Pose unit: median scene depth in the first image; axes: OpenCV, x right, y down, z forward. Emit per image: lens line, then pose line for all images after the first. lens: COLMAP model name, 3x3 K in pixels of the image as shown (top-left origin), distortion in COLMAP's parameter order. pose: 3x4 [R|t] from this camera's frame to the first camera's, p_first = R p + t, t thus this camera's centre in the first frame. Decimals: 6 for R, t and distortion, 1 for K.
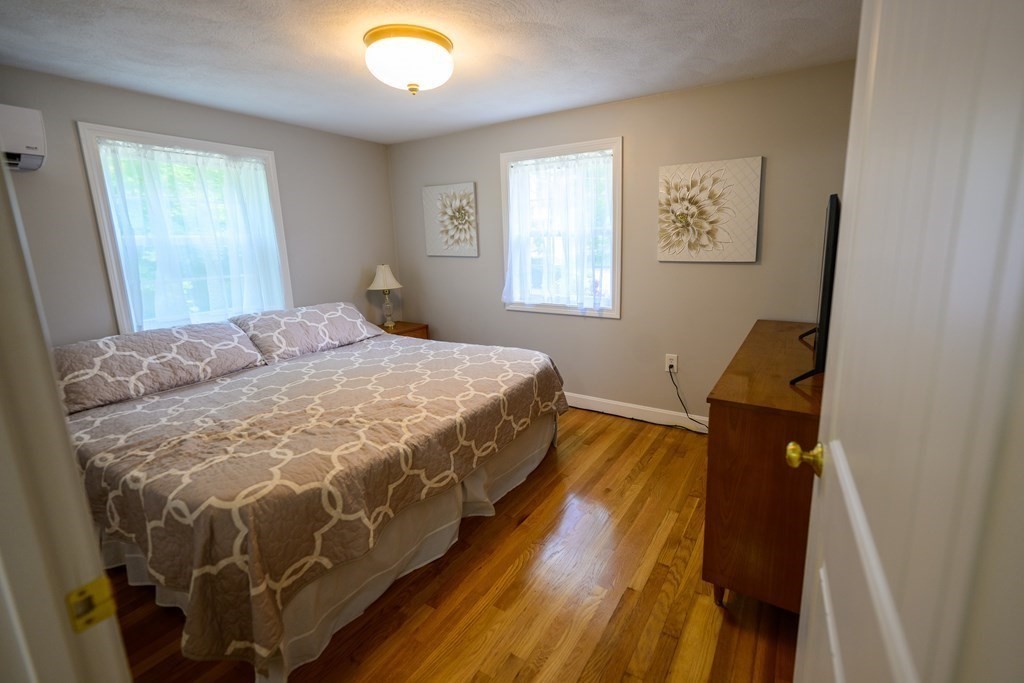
lens RADIAL K [[440.5, 0, 546.7], [0, 440.5, 327.5], [0, 0, 1]] dist [0.000412, 0.000192]
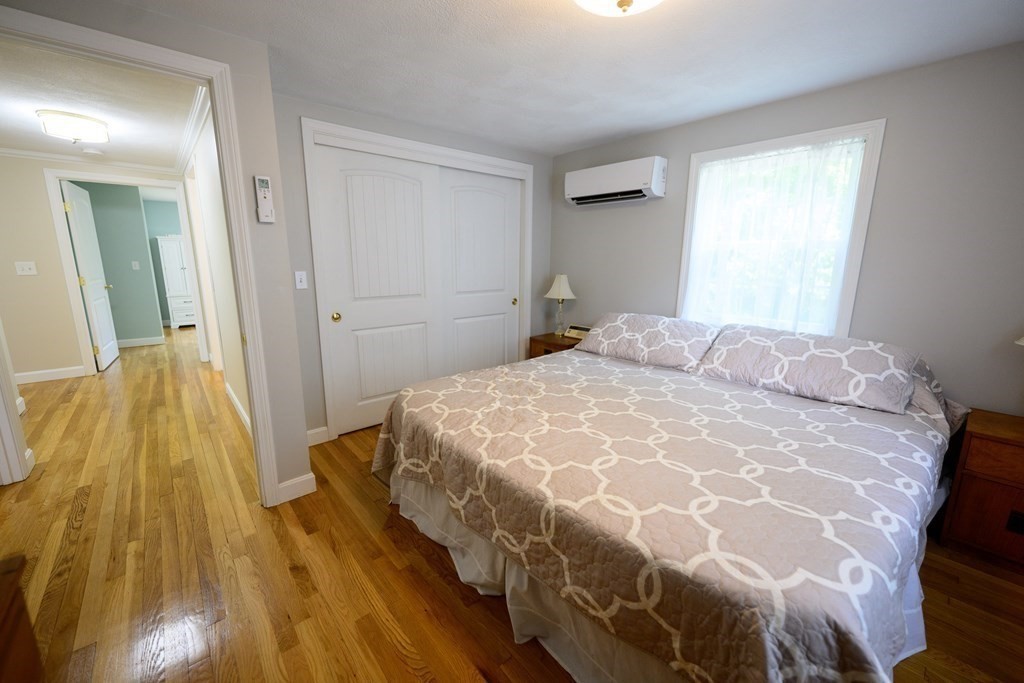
lens RADIAL K [[401.9, 0, 501.6], [0, 401.9, 336.1], [0, 0, 1]] dist [-0.000655, 0.000127]
pose [[-0.325070, 0.202100, -0.923843, 0.280319], [-0.184277, 0.944635, 0.271490, -0.146020], [0.927562, 0.258496, -0.269830, 0.778073]]
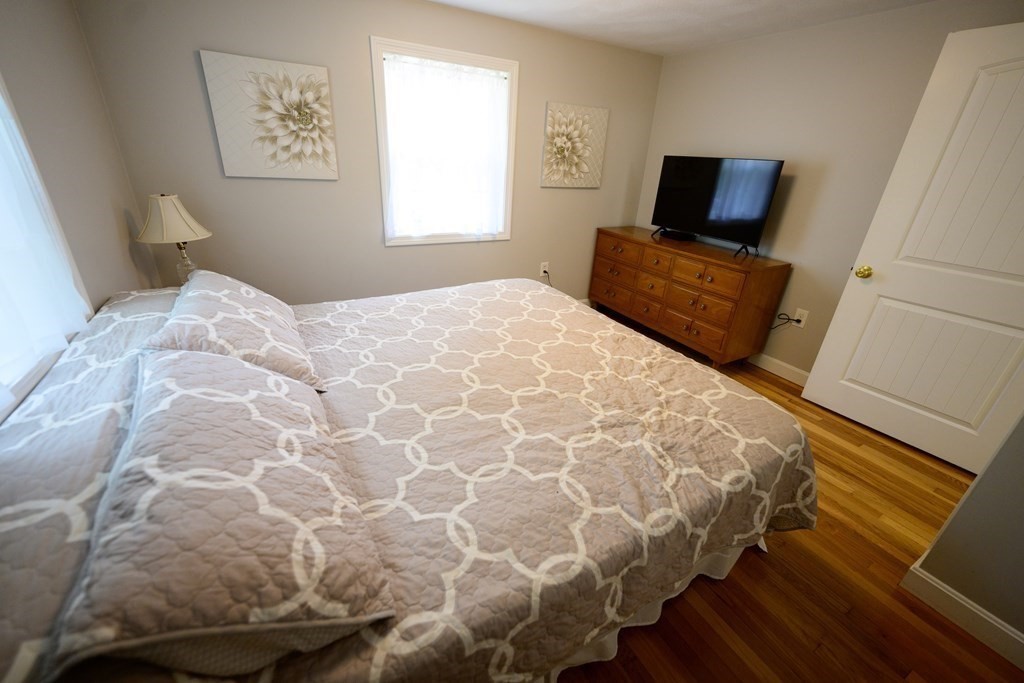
lens RADIAL K [[401.9, 0, 513.0], [0, 401.9, 338.2], [0, 0, 1]] dist [-0.000655, 0.000127]
pose [[0.499531, -0.316208, 0.806524, -0.845498], [0.116226, 0.947049, 0.299316, -0.099473], [-0.858464, -0.055778, 0.509832, 0.497146]]
